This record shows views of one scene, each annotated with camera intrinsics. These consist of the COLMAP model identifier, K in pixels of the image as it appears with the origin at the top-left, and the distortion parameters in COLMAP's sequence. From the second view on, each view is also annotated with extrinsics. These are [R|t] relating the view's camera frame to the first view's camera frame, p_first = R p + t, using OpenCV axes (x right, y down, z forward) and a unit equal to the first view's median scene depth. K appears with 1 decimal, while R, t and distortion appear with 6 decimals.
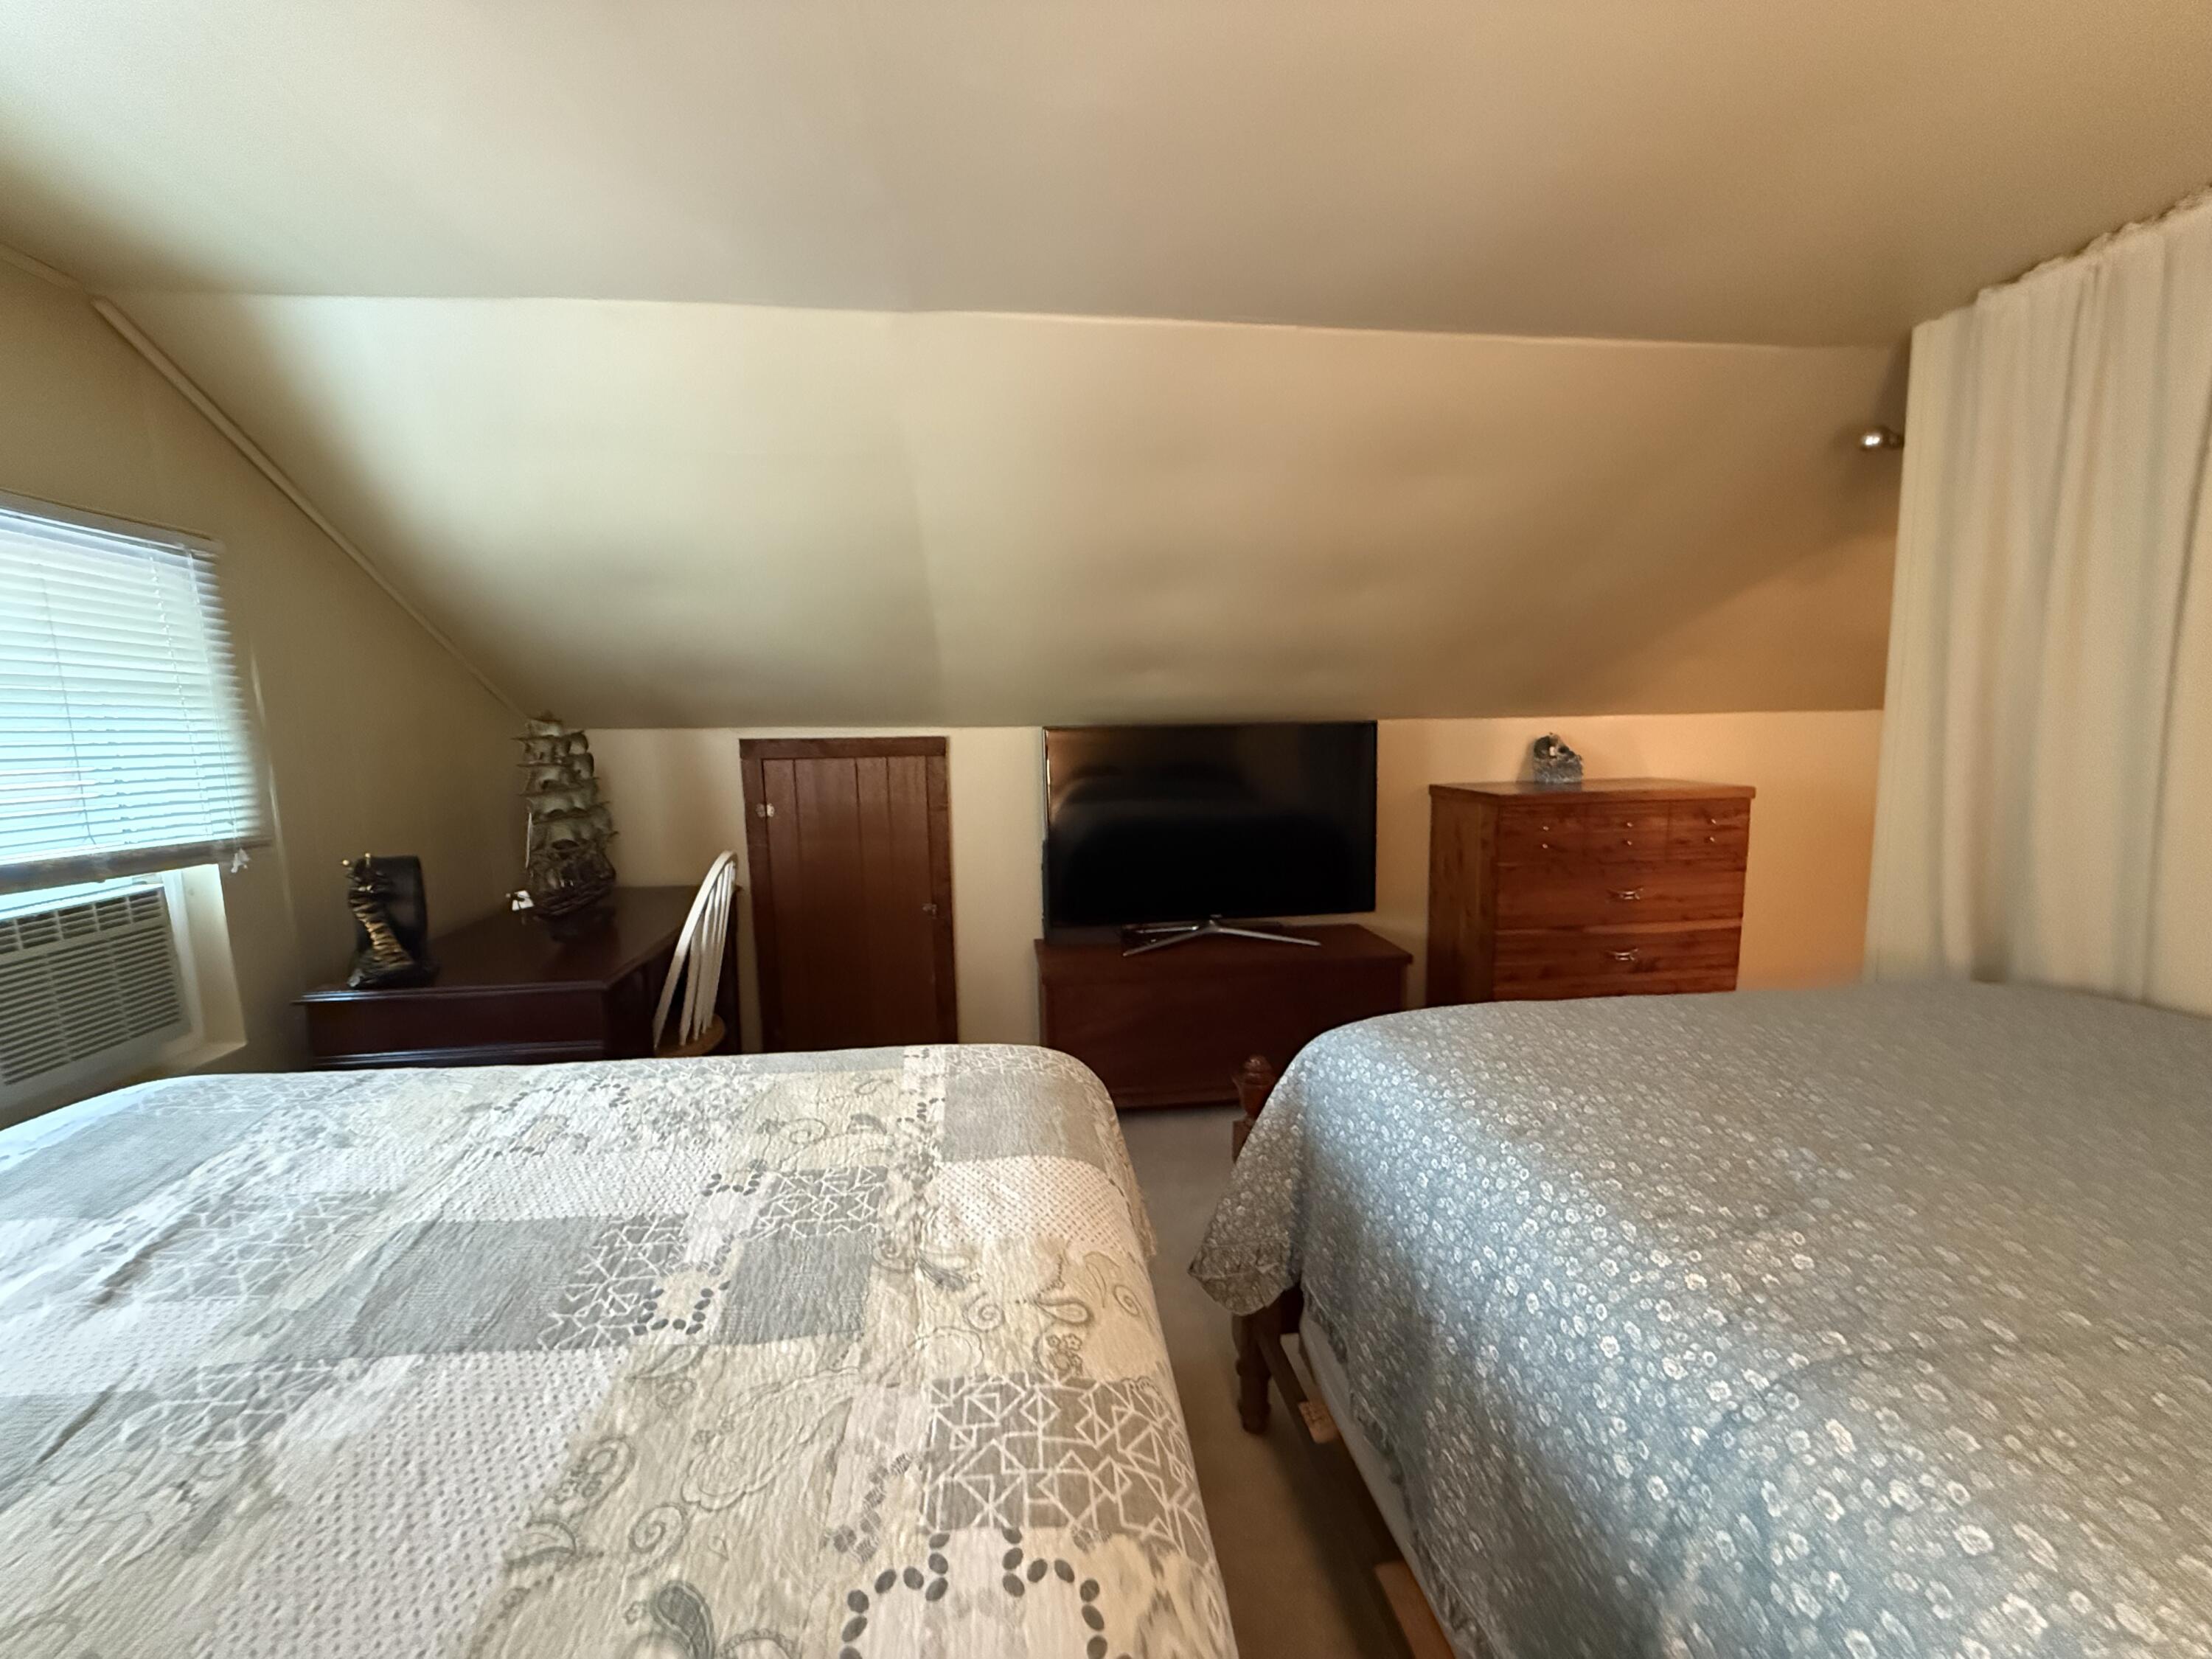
lens RADIAL K [[884.3, 0, 1108.1], [0, 884.3, 831.1], [0, 0, 1]] dist [0.000663, 0.000224]
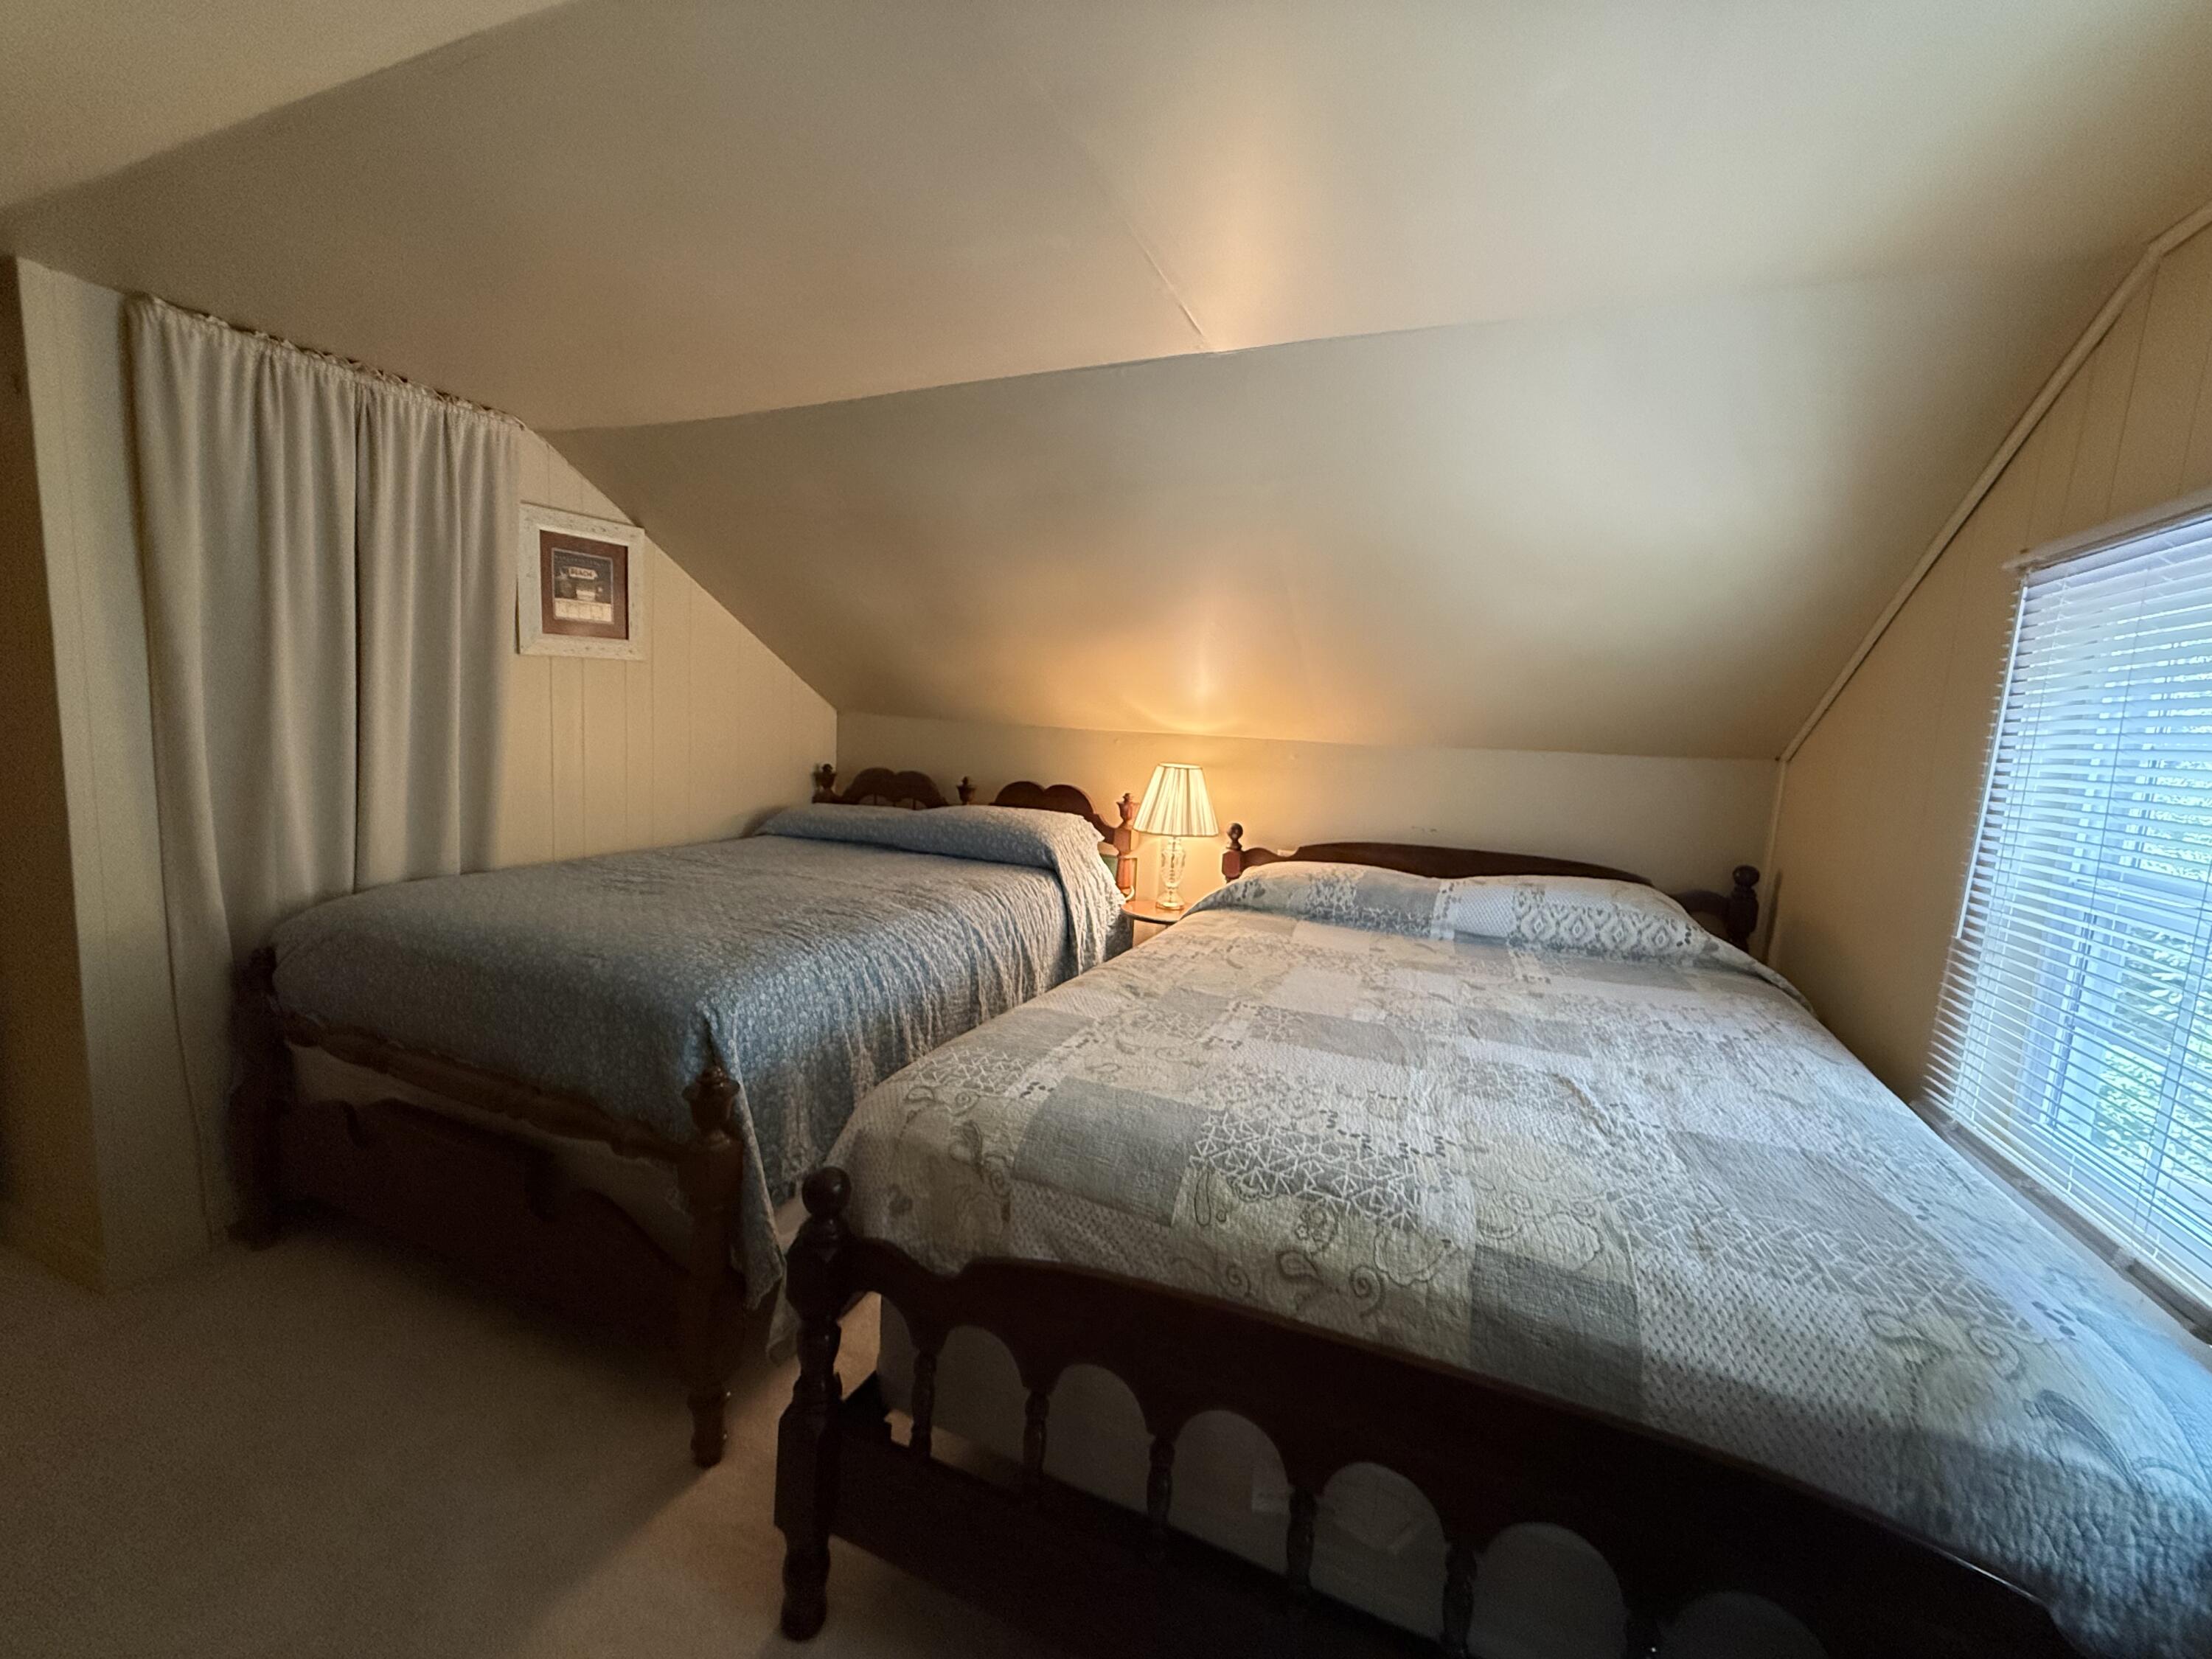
lens RADIAL K [[884.3, 0, 1097.2], [0, 884.3, 829.0], [0, 0, 1]] dist [0.000663, 0.000224]
pose [[-0.860195, -0.085956, 0.502669, -0.898283], [0.026085, 0.976986, 0.211702, -0.261207], [-0.509297, 0.195217, -0.838157, 2.144085]]
